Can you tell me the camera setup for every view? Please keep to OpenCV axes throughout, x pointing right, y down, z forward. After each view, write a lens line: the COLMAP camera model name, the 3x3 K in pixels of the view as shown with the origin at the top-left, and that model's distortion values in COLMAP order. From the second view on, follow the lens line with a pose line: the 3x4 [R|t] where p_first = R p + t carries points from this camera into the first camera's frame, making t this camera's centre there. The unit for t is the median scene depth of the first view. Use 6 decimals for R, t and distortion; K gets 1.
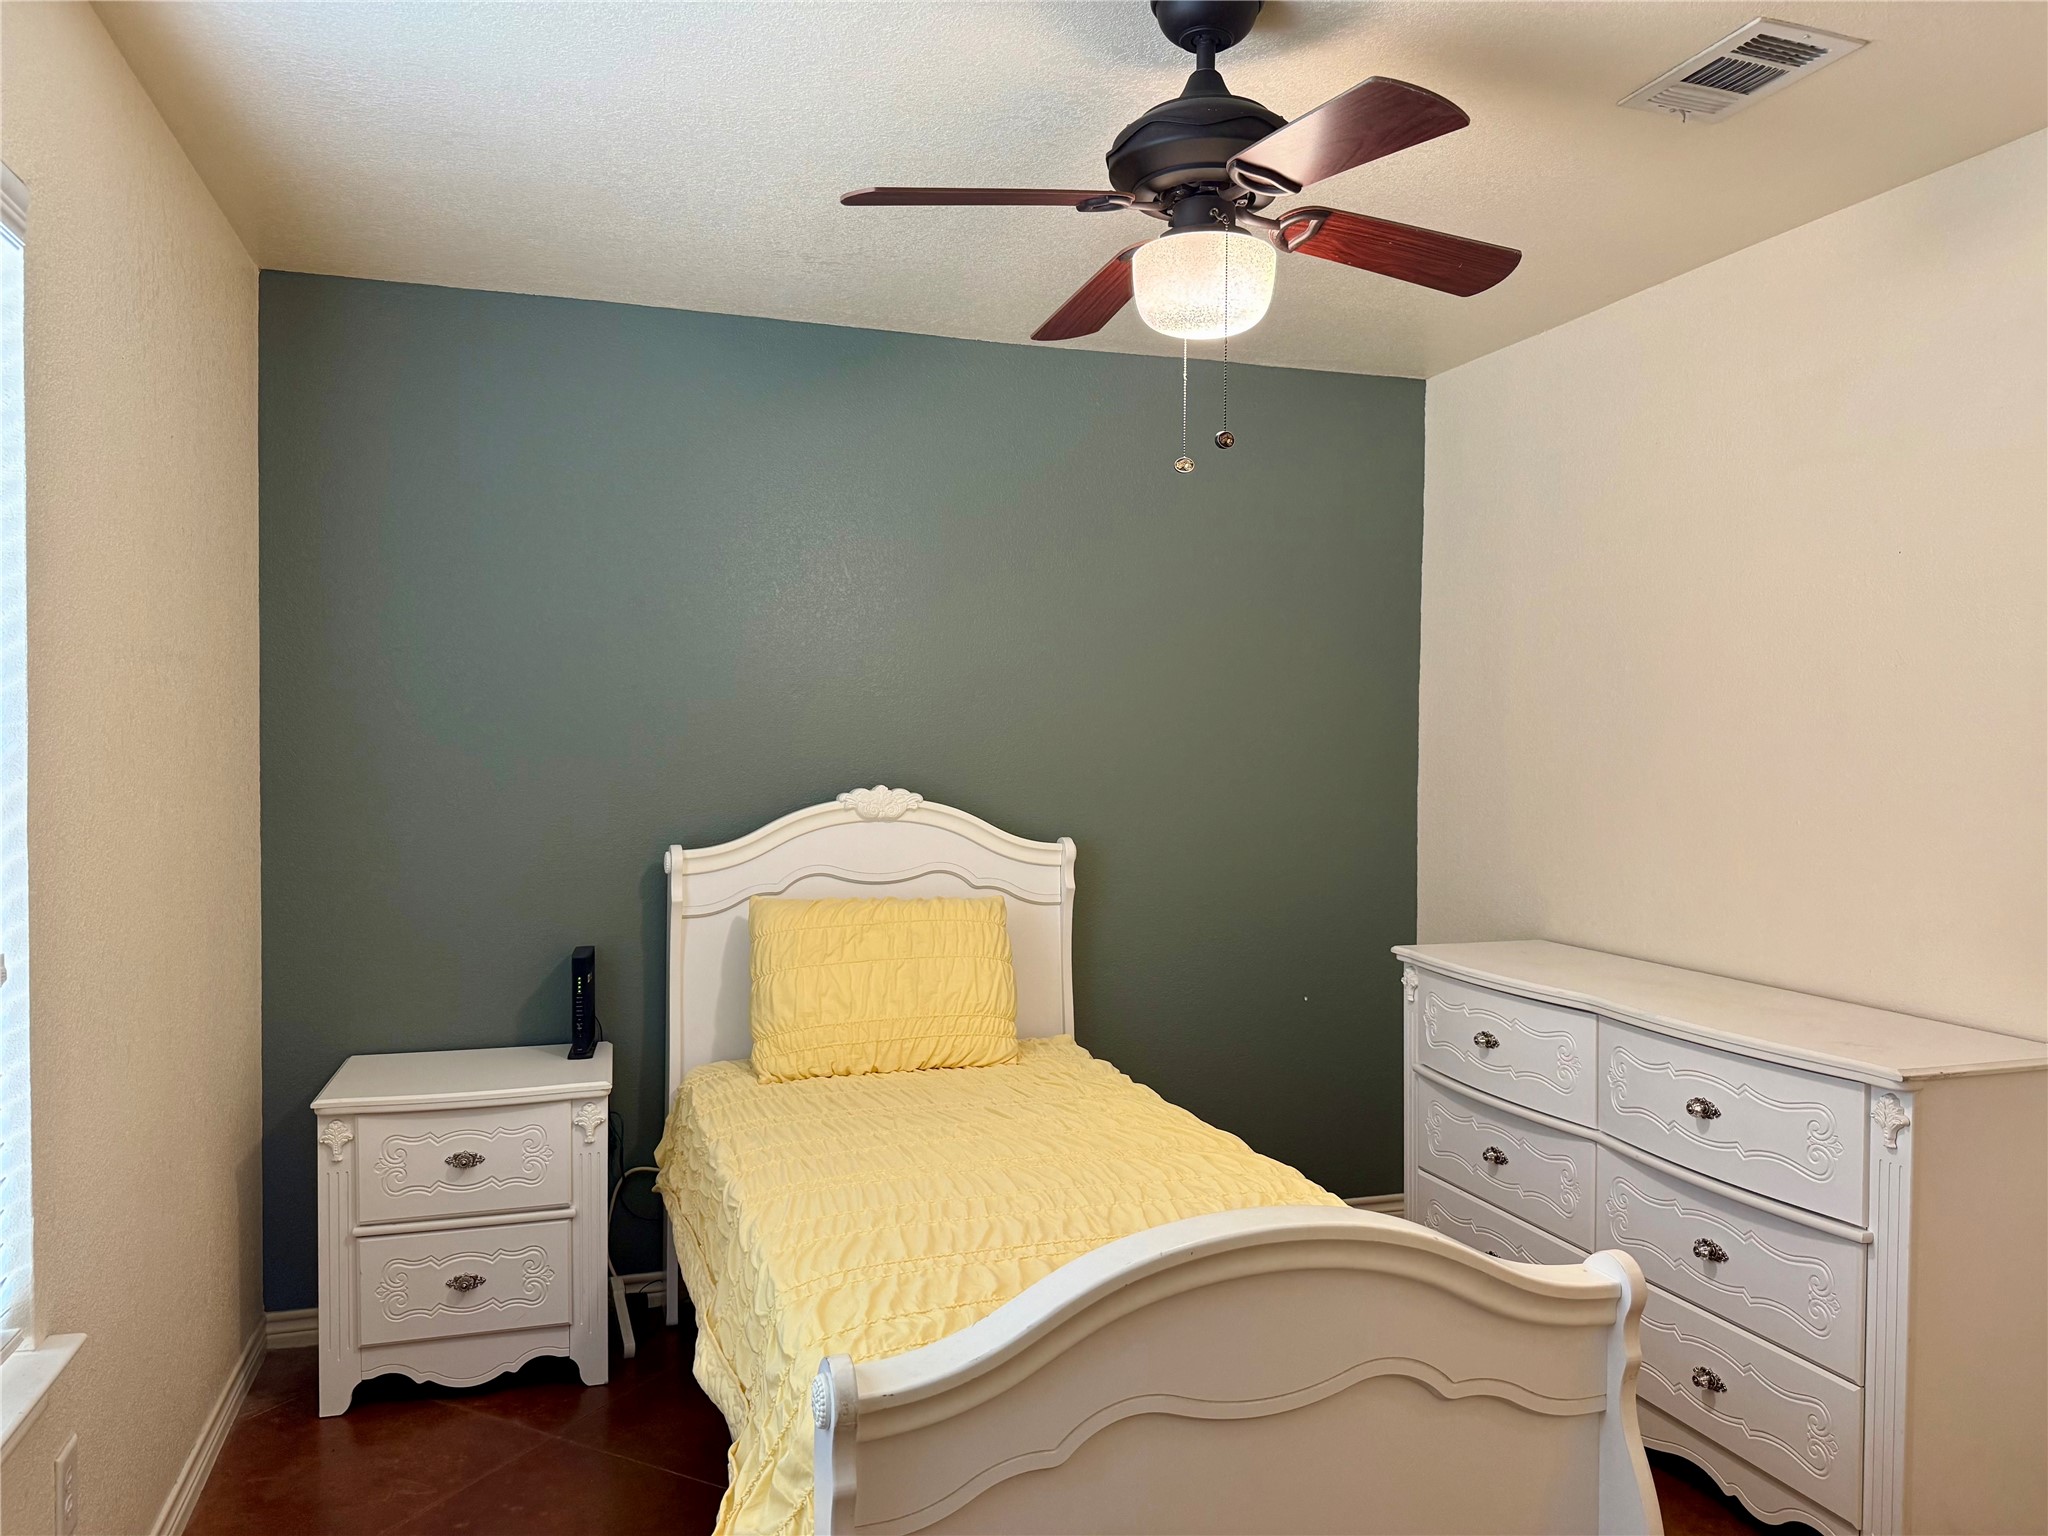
lens RADIAL K [[1450.5, 0, 1024.5], [0, 1450.5, 766.8], [0, 0, 1]] dist [0.054200, -0.060296]
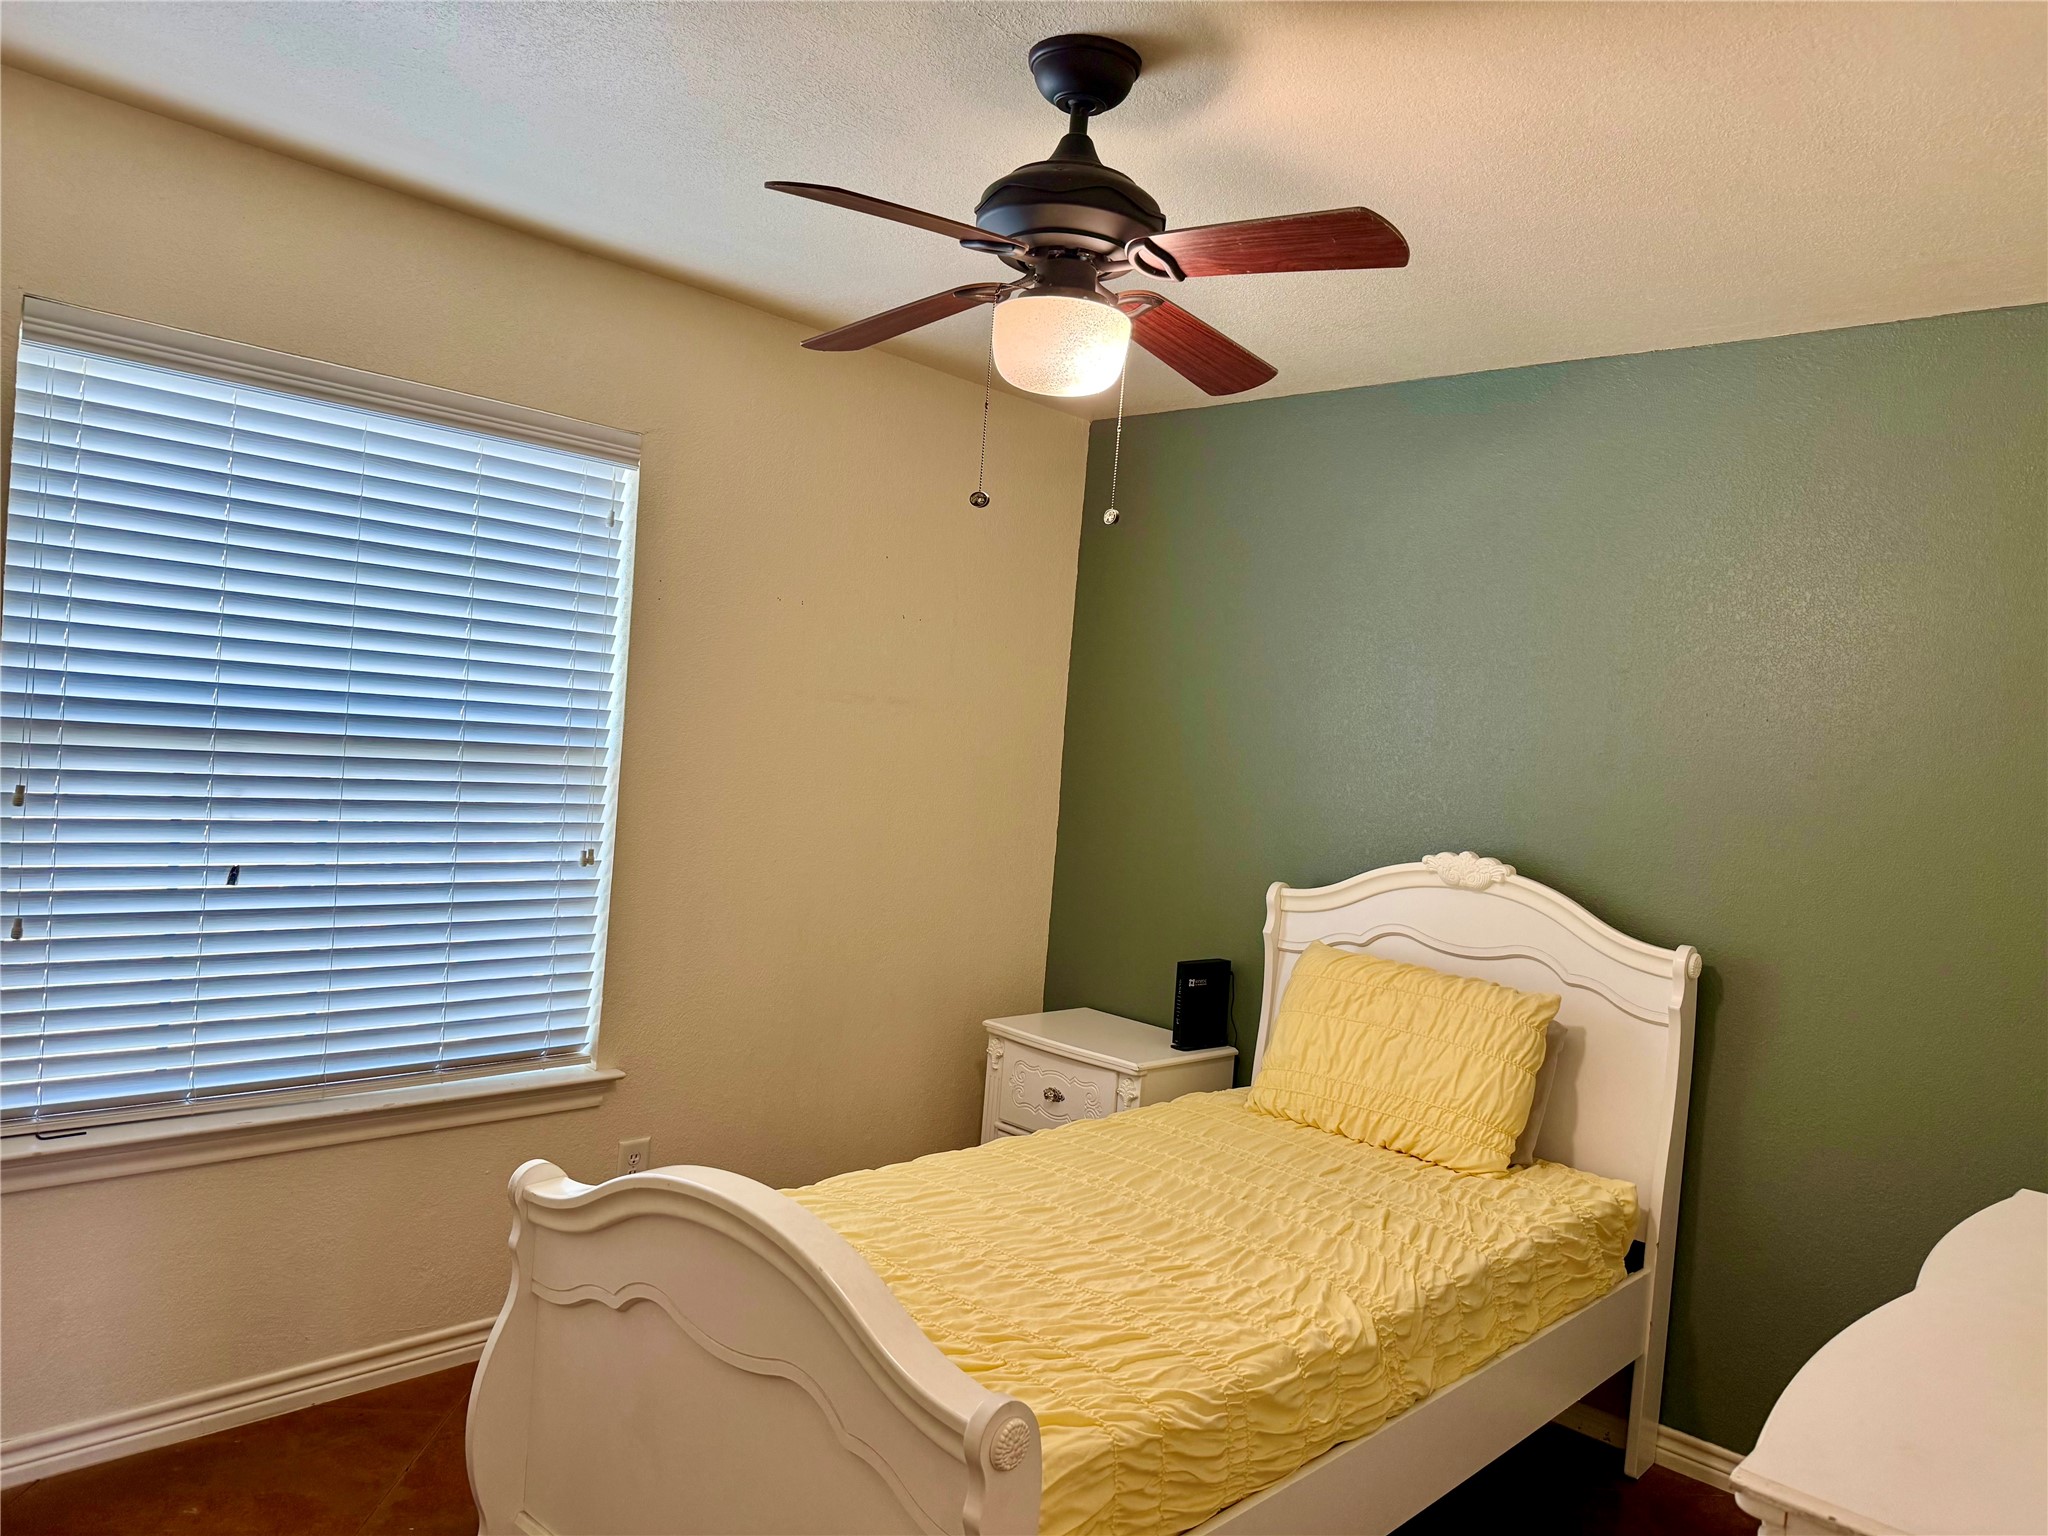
lens RADIAL K [[1450.5, 0, 1021.7], [0, 1450.5, 759.8], [0, 0, 1]] dist [0.054200, -0.060296]
pose [[0.451158, 0.054248, -0.890794, 0.634242], [-0.092931, 0.995580, 0.013563, -0.033877], [0.887592, 0.076664, 0.454205, 0.325239]]
